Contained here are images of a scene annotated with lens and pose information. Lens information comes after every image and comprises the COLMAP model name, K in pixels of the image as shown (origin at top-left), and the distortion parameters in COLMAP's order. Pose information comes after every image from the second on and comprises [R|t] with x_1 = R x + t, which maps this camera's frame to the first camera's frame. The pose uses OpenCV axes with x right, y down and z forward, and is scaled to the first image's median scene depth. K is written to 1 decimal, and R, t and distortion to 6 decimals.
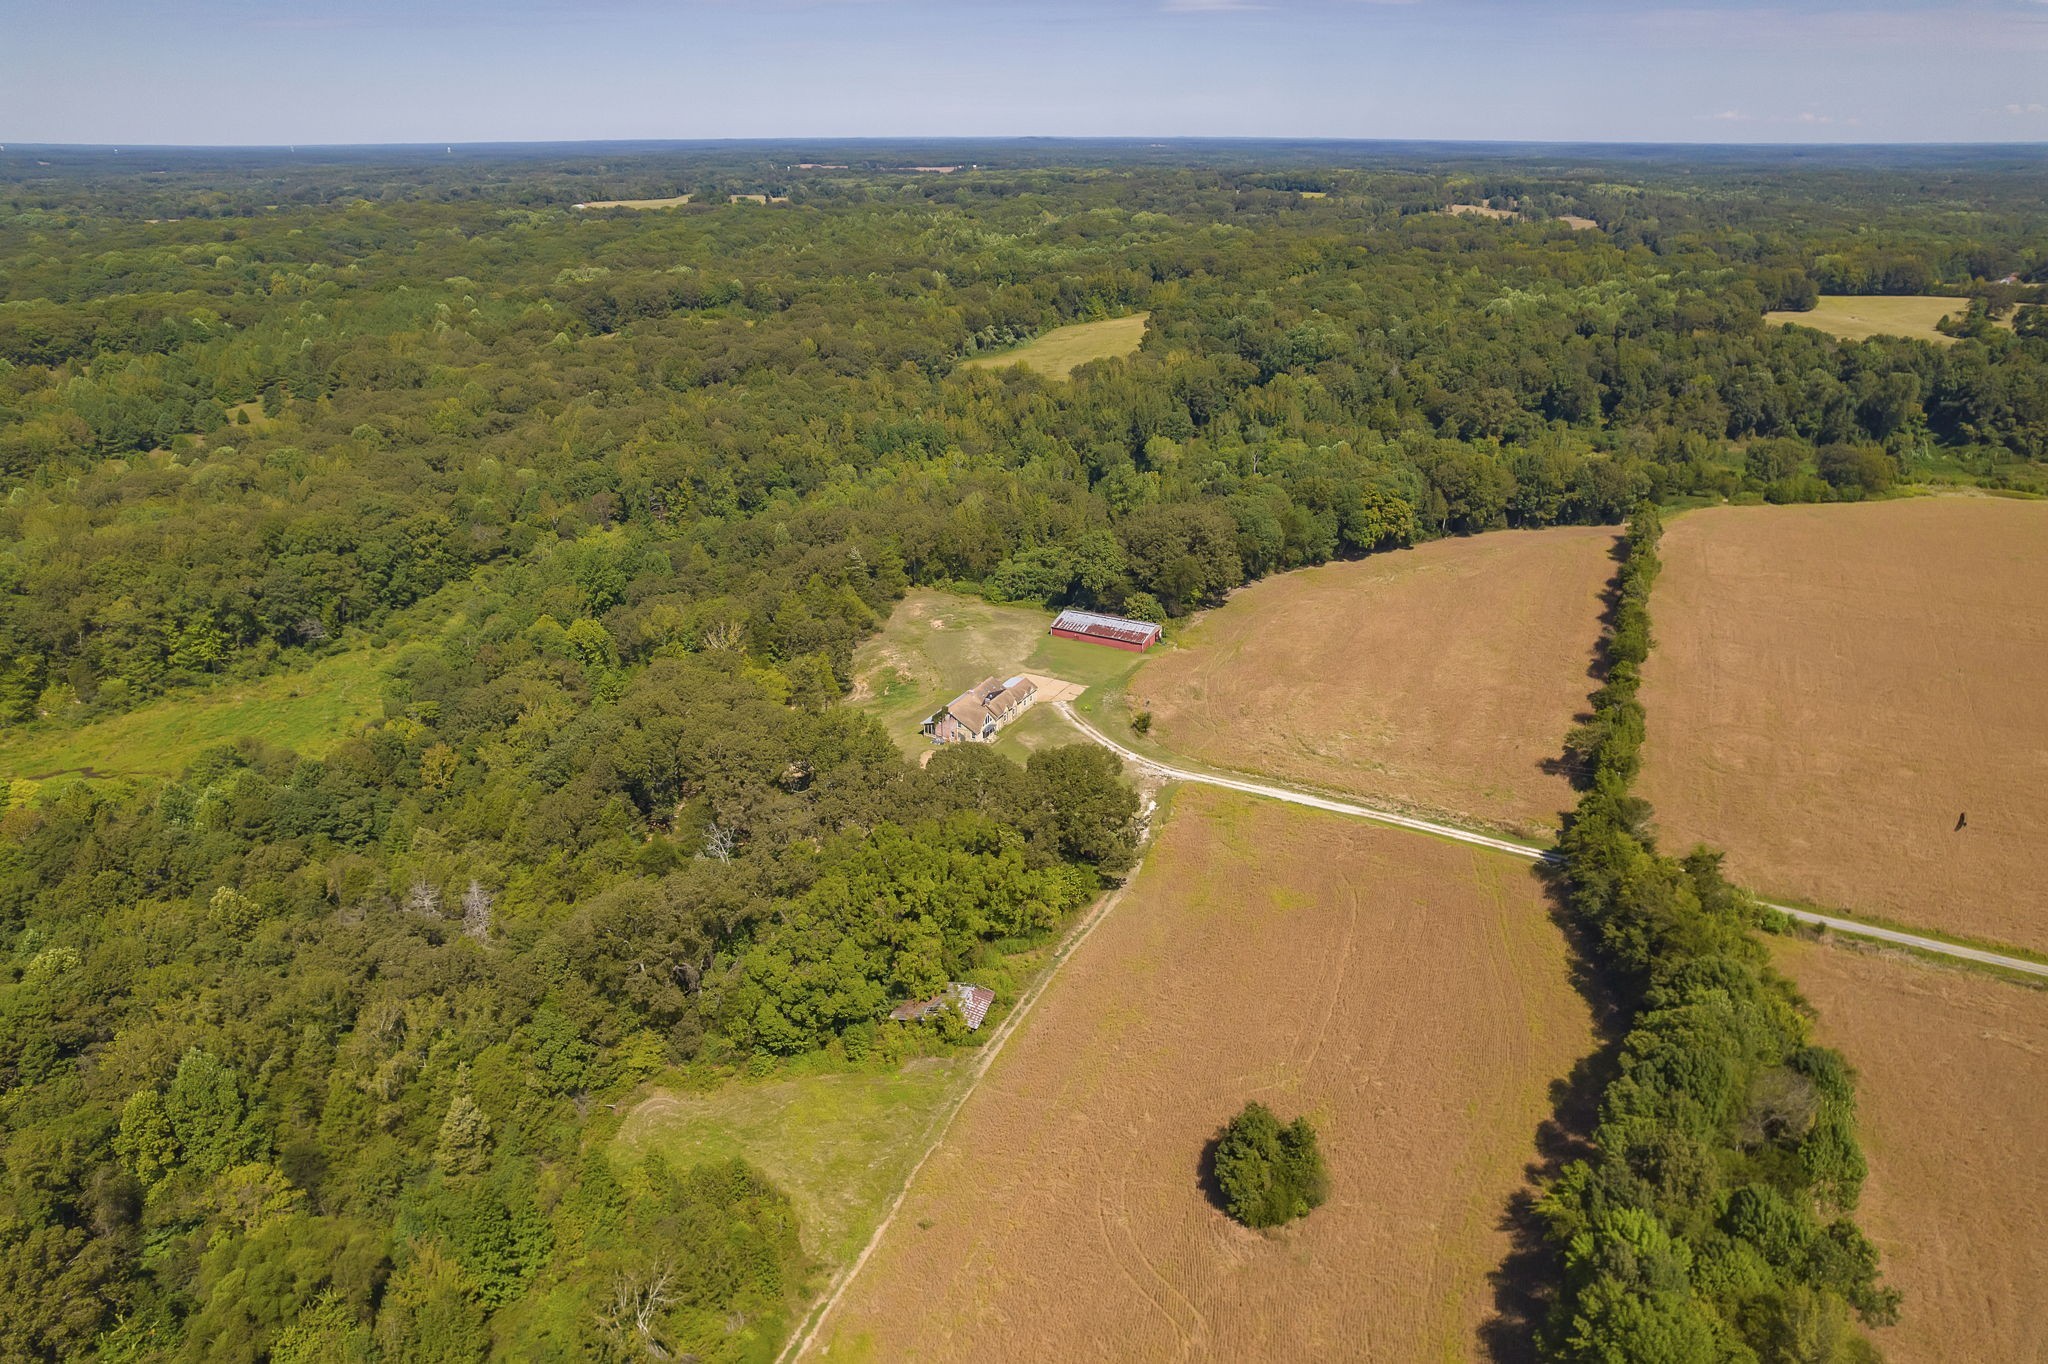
lens RADIAL K [[1338.5, 0, 1024.0], [0, 1338.5, 682.0], [0, 0, 1]] dist [-0.074698, 0.061919]
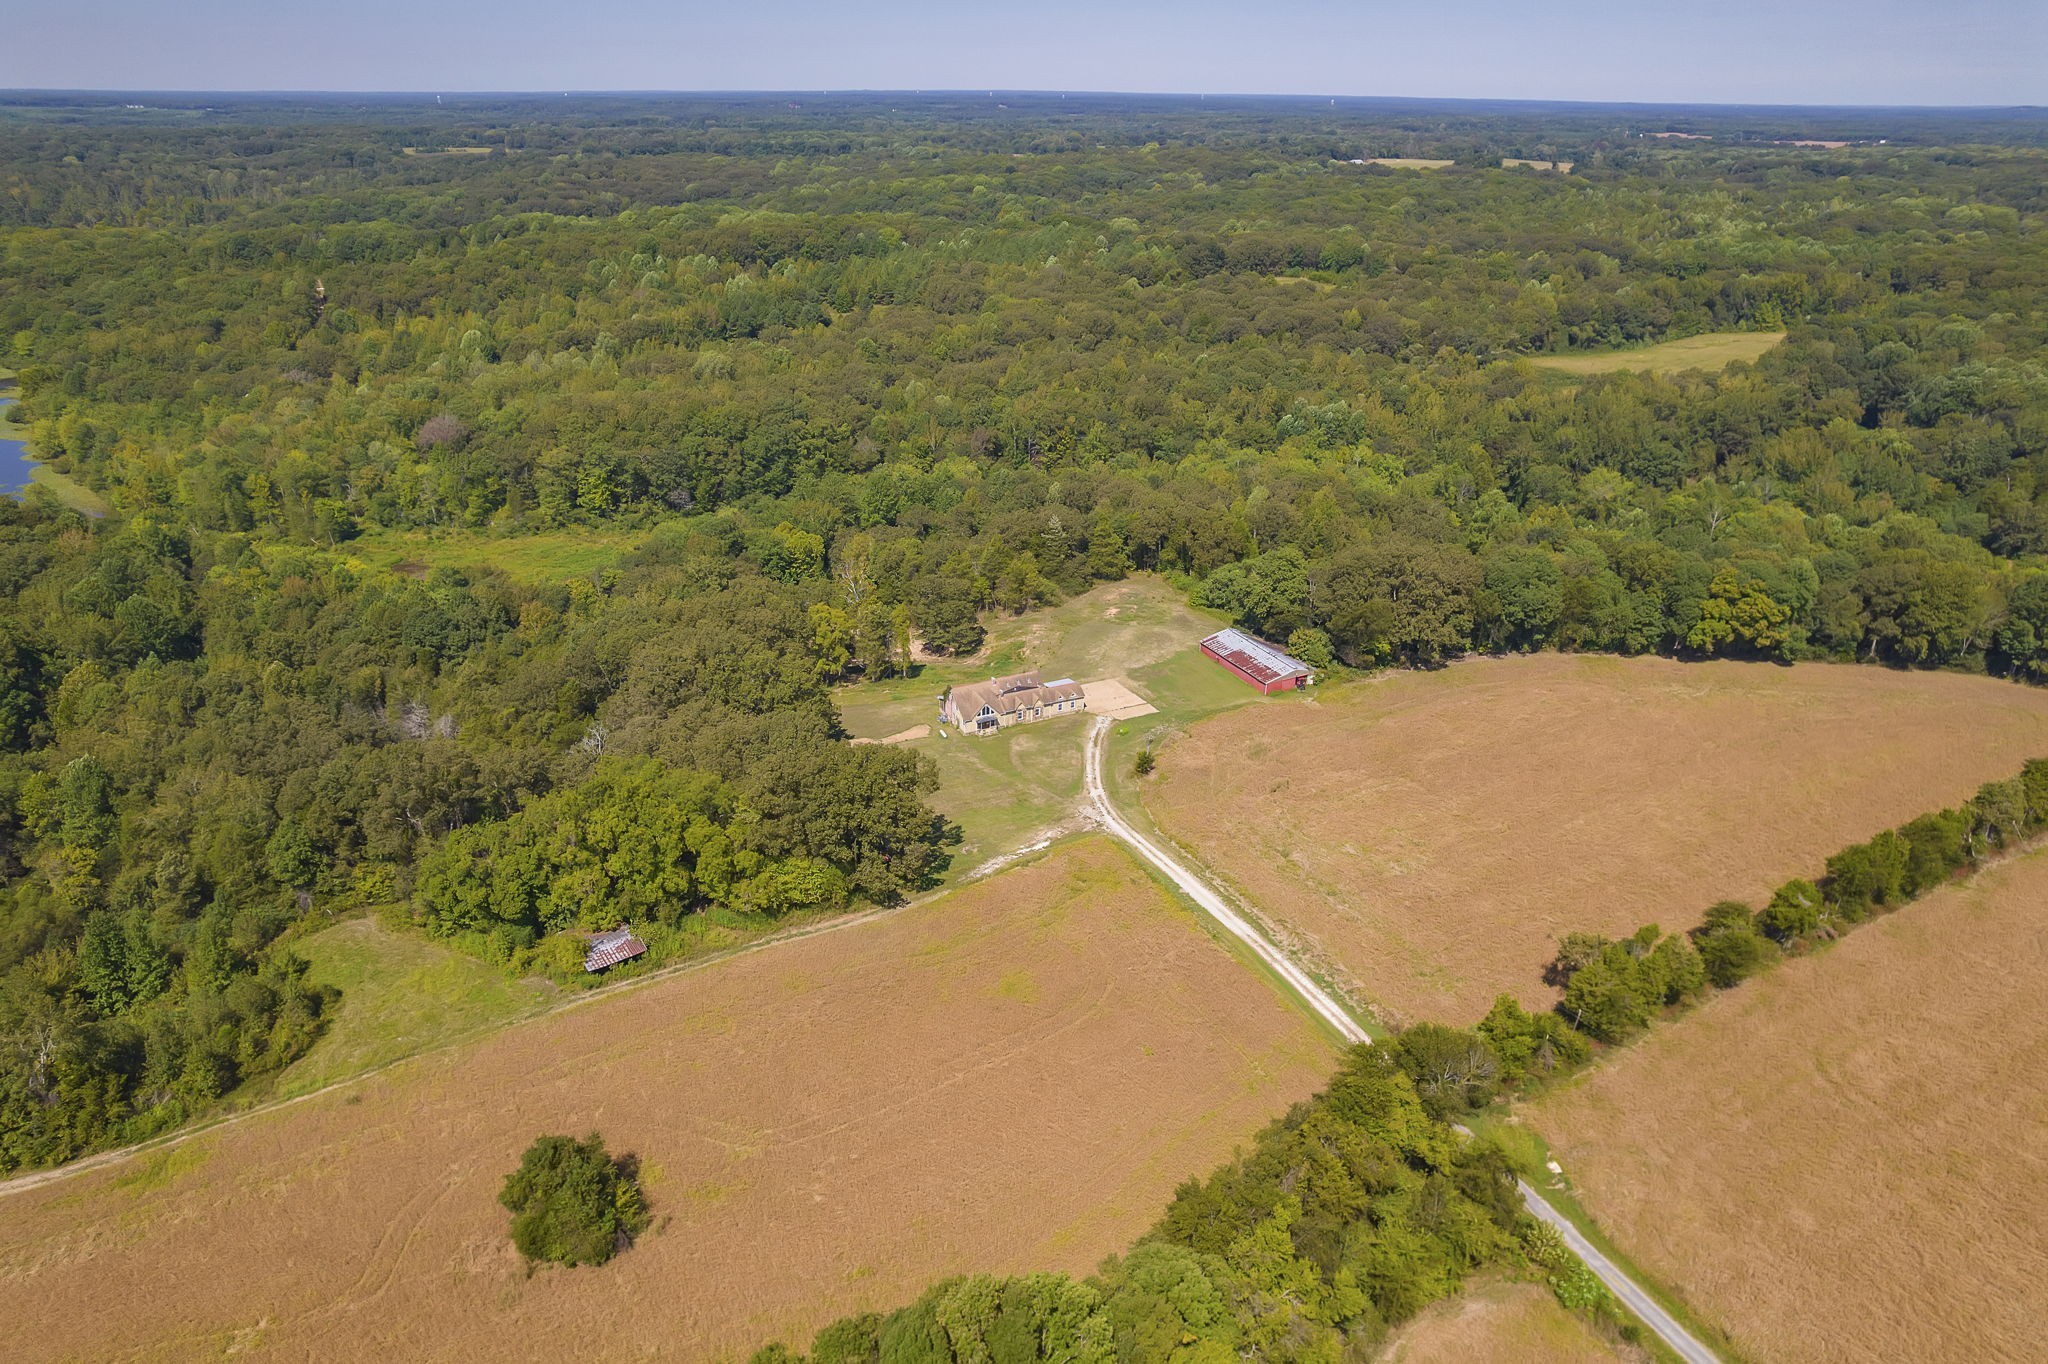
lens RADIAL K [[1338.5, 0, 1024.0], [0, 1338.5, 682.0], [0, 0, 1]] dist [-0.074698, 0.061919]
pose [[0.805877, 0.250980, -0.536258, 0.368576], [-0.236354, 0.966784, 0.097287, -0.066650], [0.542863, 0.048345, 0.838429, 0.164418]]
